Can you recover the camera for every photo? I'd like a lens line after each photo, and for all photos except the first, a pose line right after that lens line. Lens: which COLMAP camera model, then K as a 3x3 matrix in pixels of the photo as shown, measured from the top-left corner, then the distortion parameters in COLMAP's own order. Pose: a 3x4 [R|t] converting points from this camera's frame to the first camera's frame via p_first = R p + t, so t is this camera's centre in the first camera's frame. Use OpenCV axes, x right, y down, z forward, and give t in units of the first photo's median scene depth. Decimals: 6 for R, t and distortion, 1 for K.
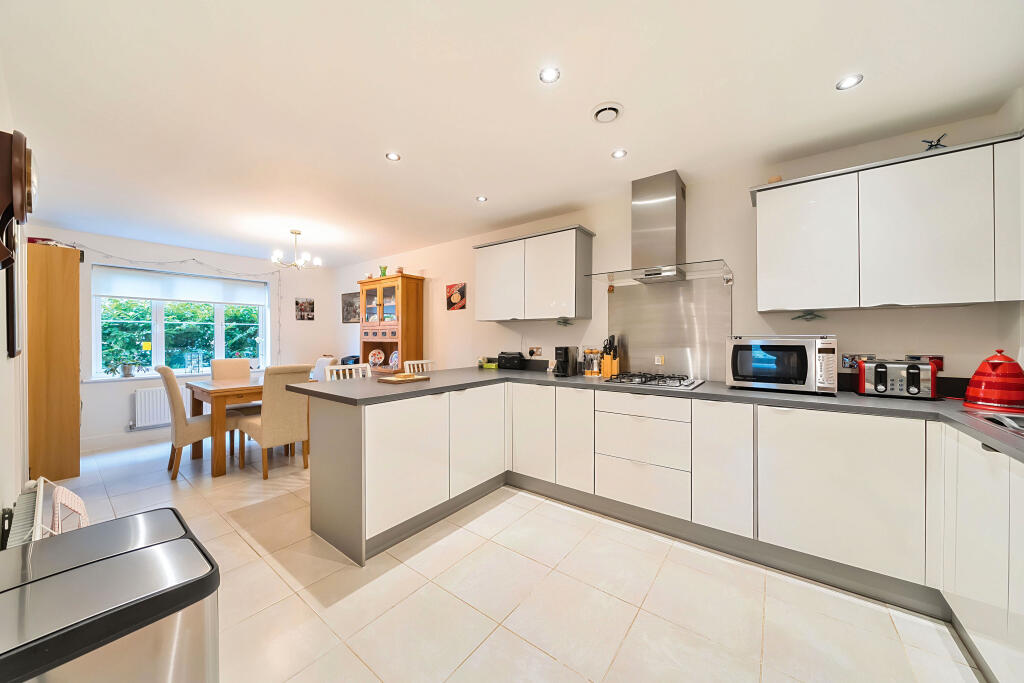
lens RADIAL K [[350.2, 0, 514.9], [0, 350.2, 339.6], [0, 0, 1]] dist [-0.001786, -0.000245]
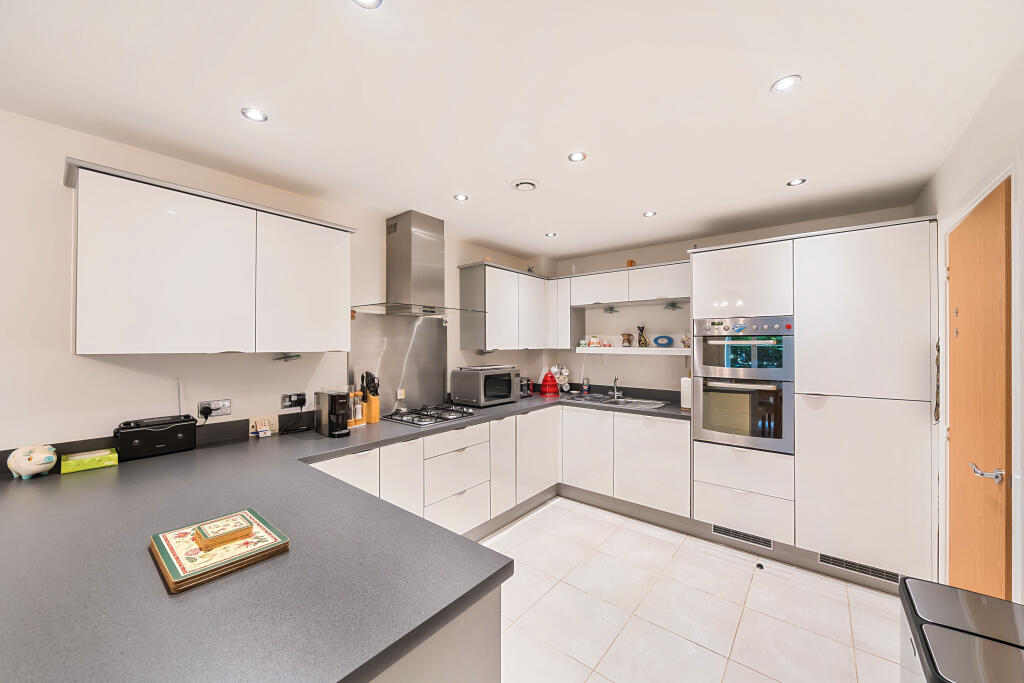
lens RADIAL K [[379.7, 0, 501.3], [0, 379.7, 341.1], [0, 0, 1]] dist [-0.003848, 0.000200]
pose [[0.058865, 0.008916, 0.998226, -0.386774], [0.003898, 0.999950, -0.009161, -0.047861], [-0.998258, 0.004430, 0.058828, 0.397144]]
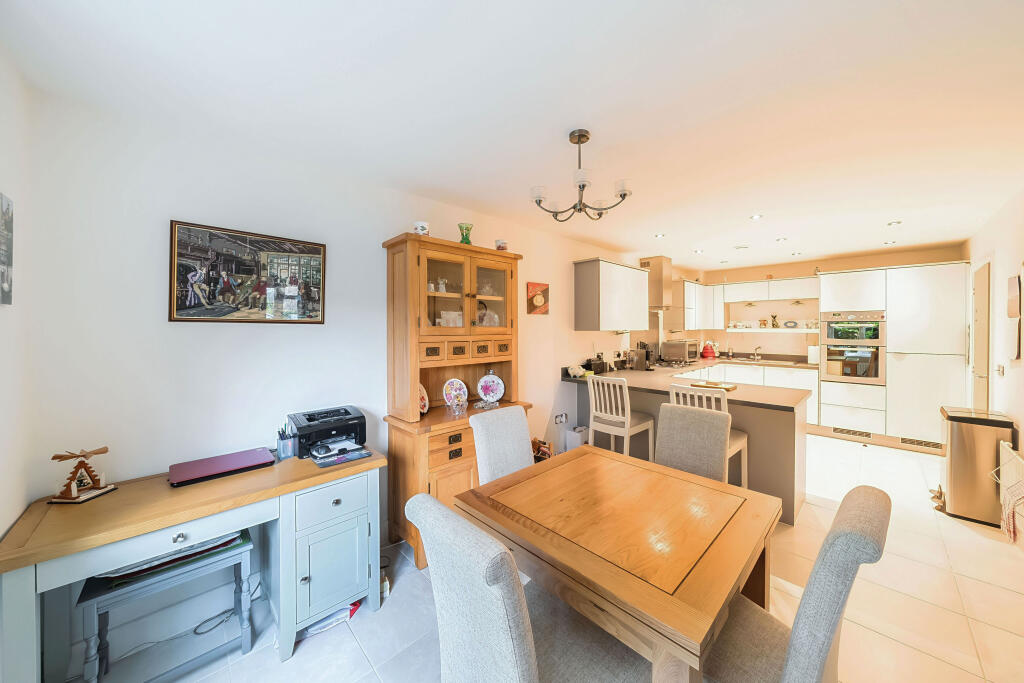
lens RADIAL K [[350.2, 0, 520.9], [0, 350.2, 327.8], [0, 0, 1]] dist [-0.001786, -0.000245]
pose [[0.160782, -0.001533, 0.986989, -0.897585], [0.006335, 0.999980, 0.000521, -0.049027], [-0.986970, 0.006168, 0.160788, 0.823237]]
